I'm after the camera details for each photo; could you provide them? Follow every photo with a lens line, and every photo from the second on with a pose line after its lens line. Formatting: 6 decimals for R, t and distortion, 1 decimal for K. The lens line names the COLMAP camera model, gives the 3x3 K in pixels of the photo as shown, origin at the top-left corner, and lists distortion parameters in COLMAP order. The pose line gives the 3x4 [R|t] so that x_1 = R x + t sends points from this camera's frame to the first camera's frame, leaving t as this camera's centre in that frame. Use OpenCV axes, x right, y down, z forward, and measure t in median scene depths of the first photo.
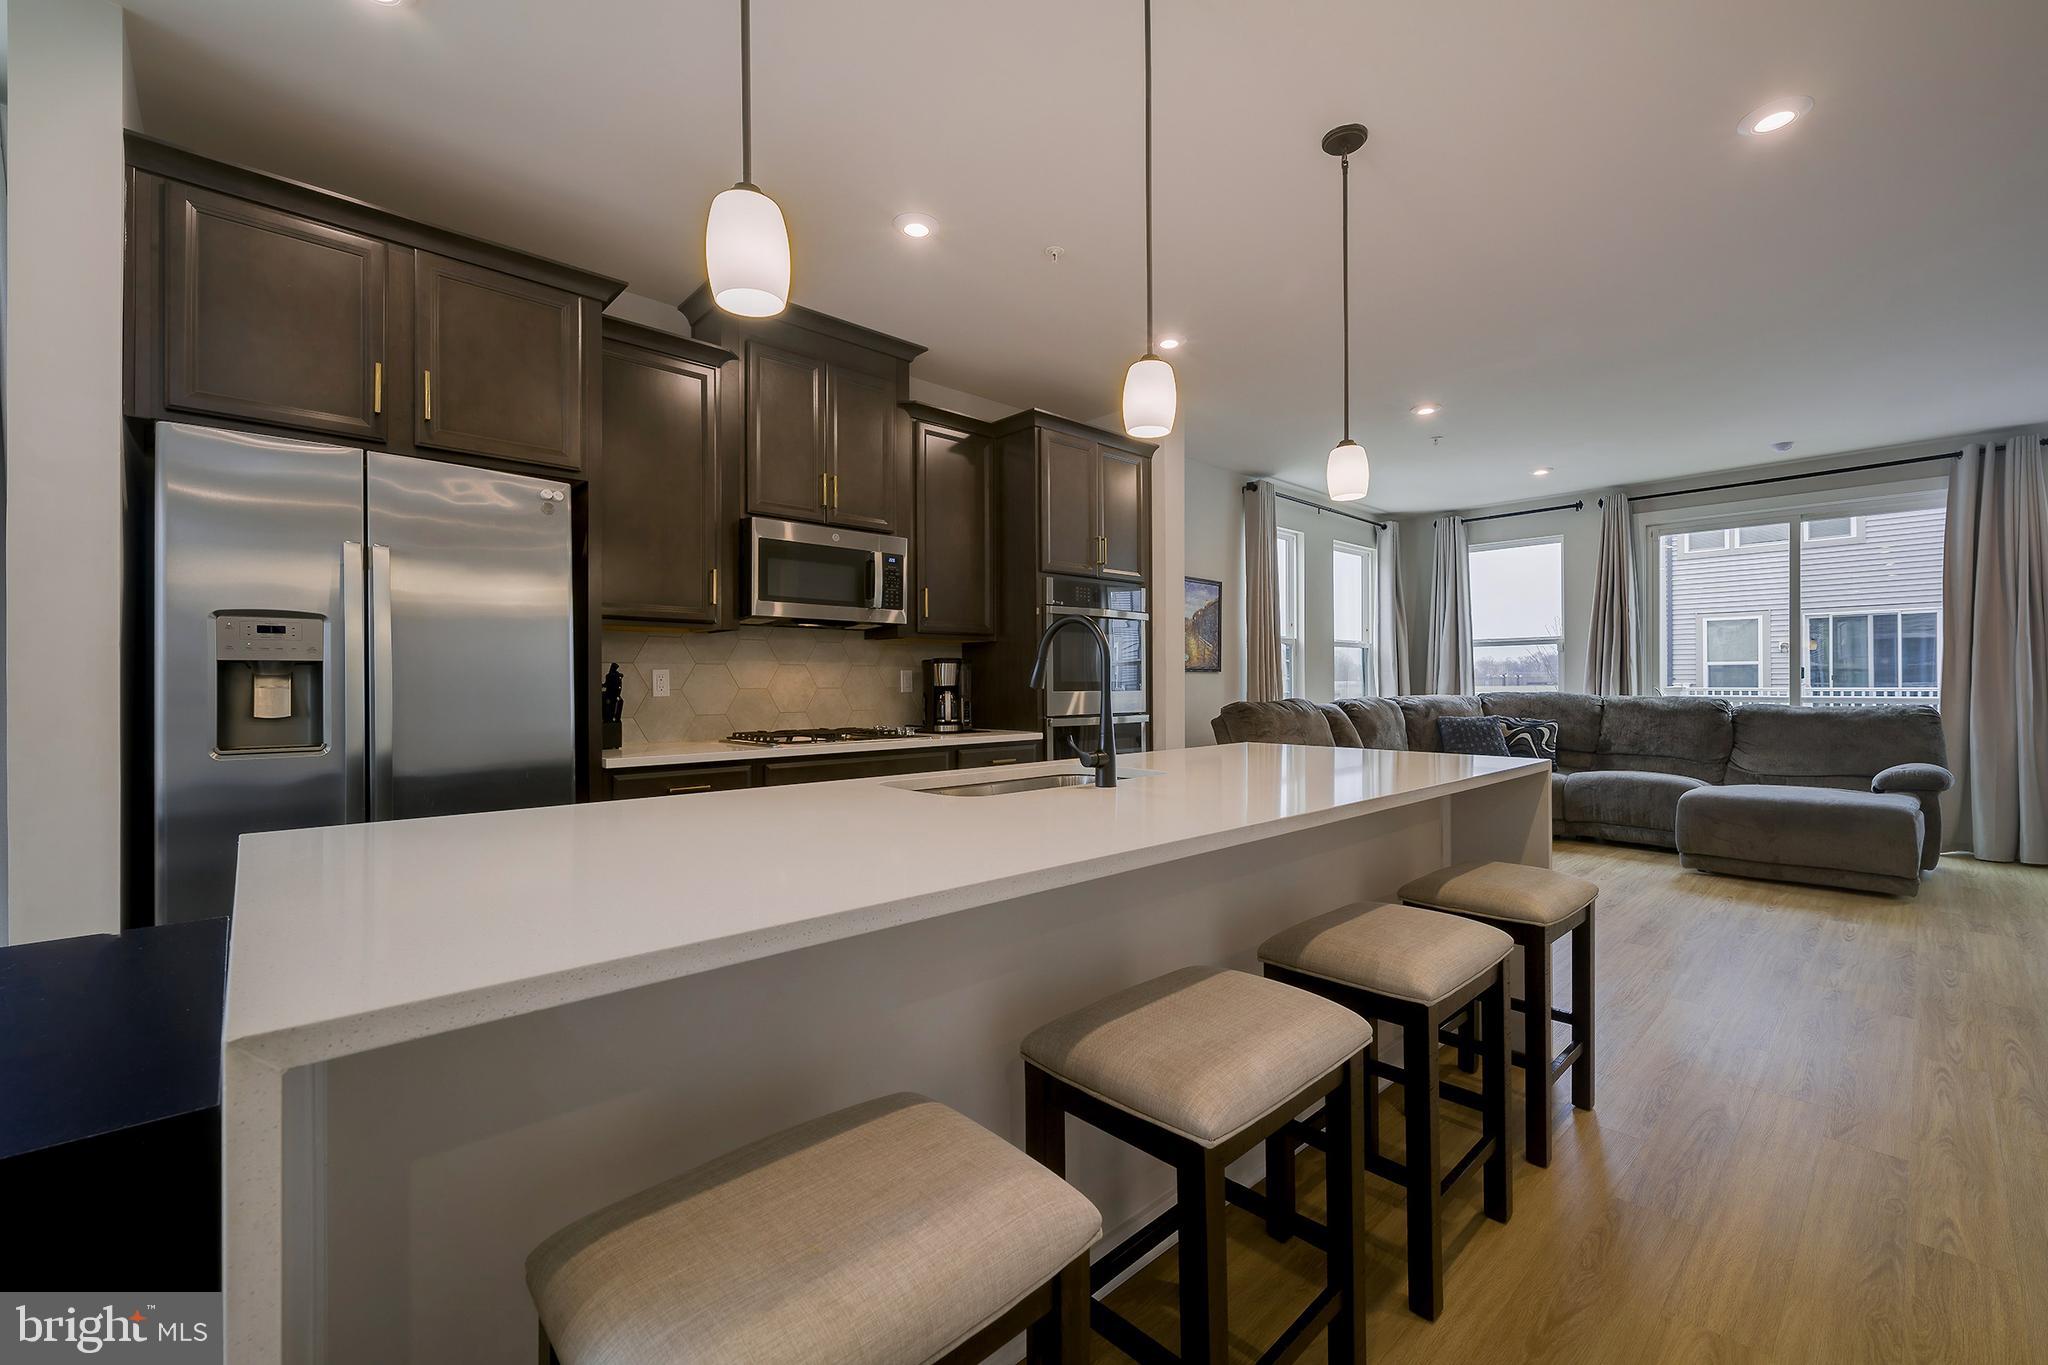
lens RADIAL K [[832.5, 0, 1020.3], [0, 832.5, 682.6], [0, 0, 1]] dist [-0.002543, 0.000761]
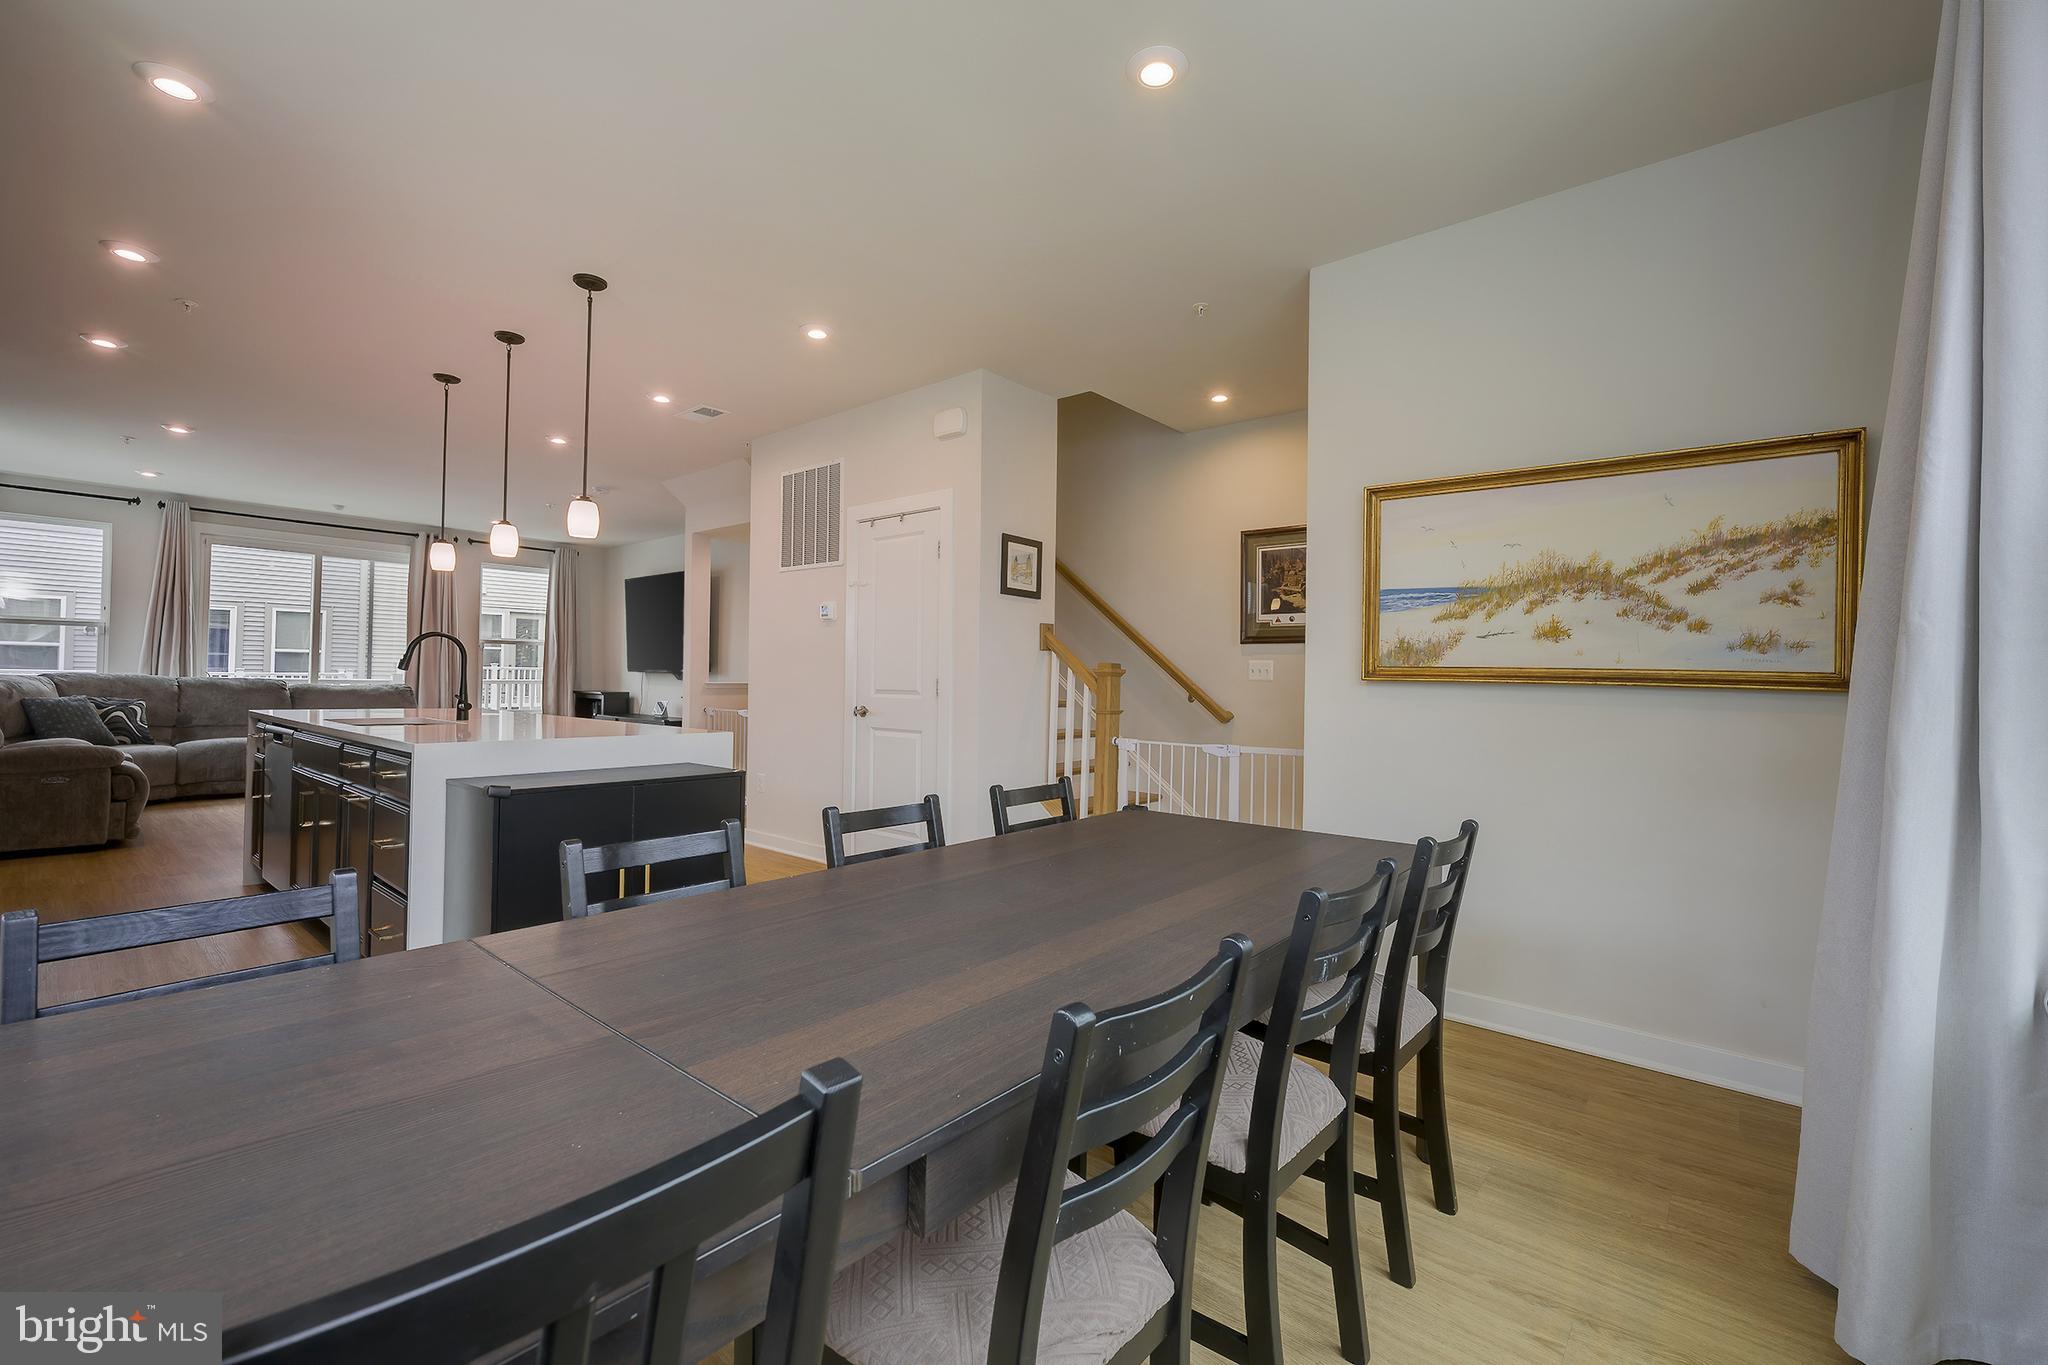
lens RADIAL K [[832.5, 0, 1025.6], [0, 832.5, 675.2], [0, 0, 1]] dist [-0.002543, 0.000761]
pose [[-0.120761, 0.007816, 0.992651, -0.698207], [-0.018606, 0.999776, -0.010135, 0.003984], [-0.992507, -0.019693, -0.120588, -0.030712]]
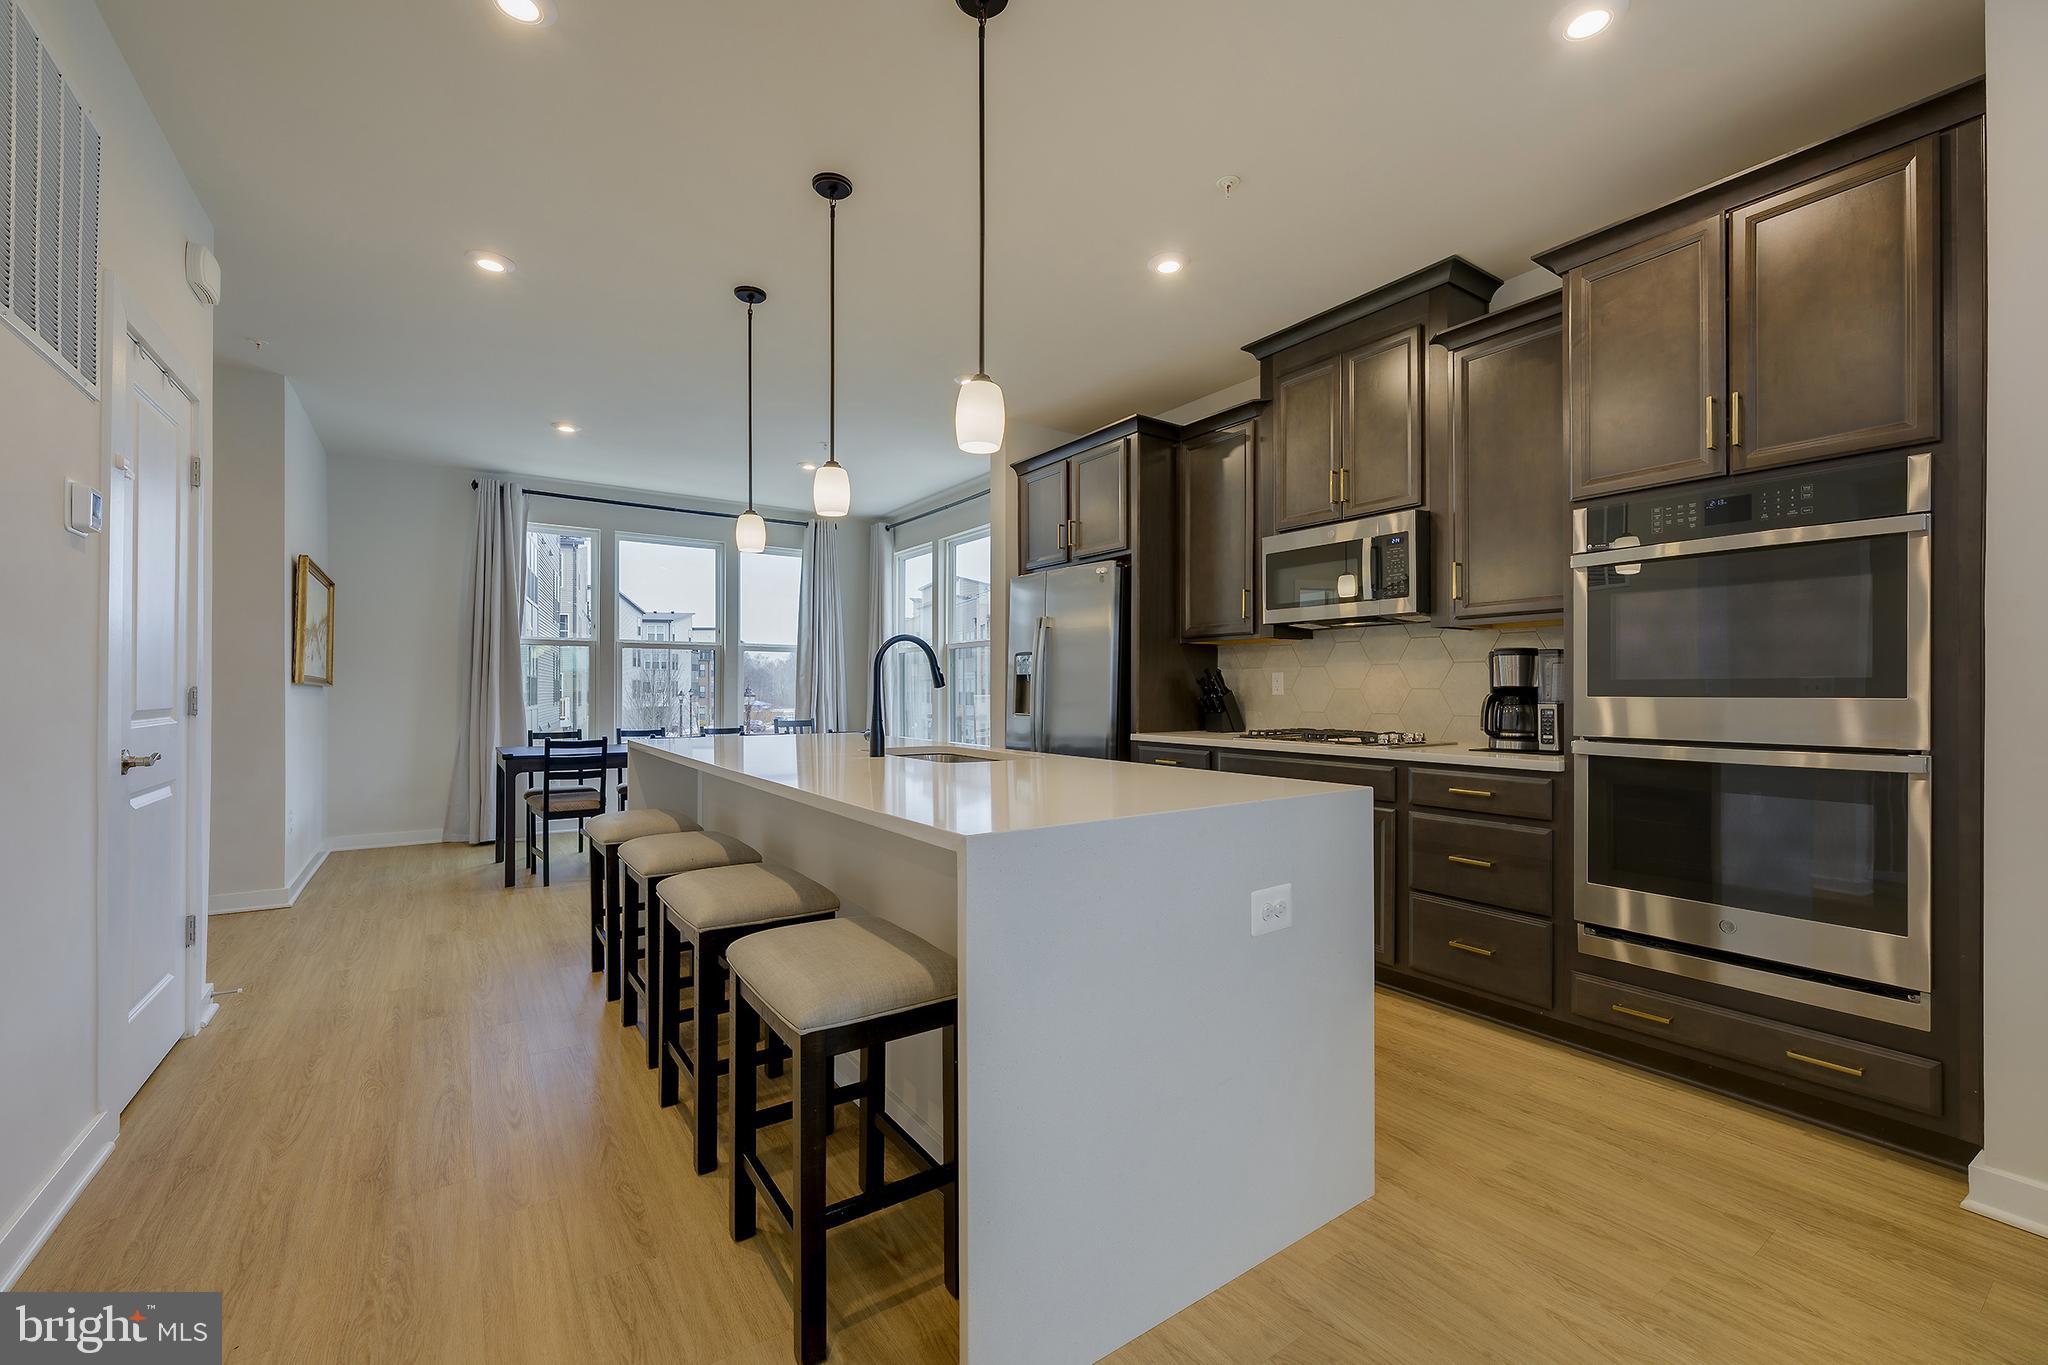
lens RADIAL K [[832.5, 0, 1032.0], [0, 832.5, 694.1], [0, 0, 1]] dist [-0.002543, 0.000761]
pose [[-0.133386, 0.010278, -0.991011, 0.498936], [0.001580, 0.999947, 0.010158, 0.001801], [0.991063, -0.000211, -0.133395, 0.491093]]
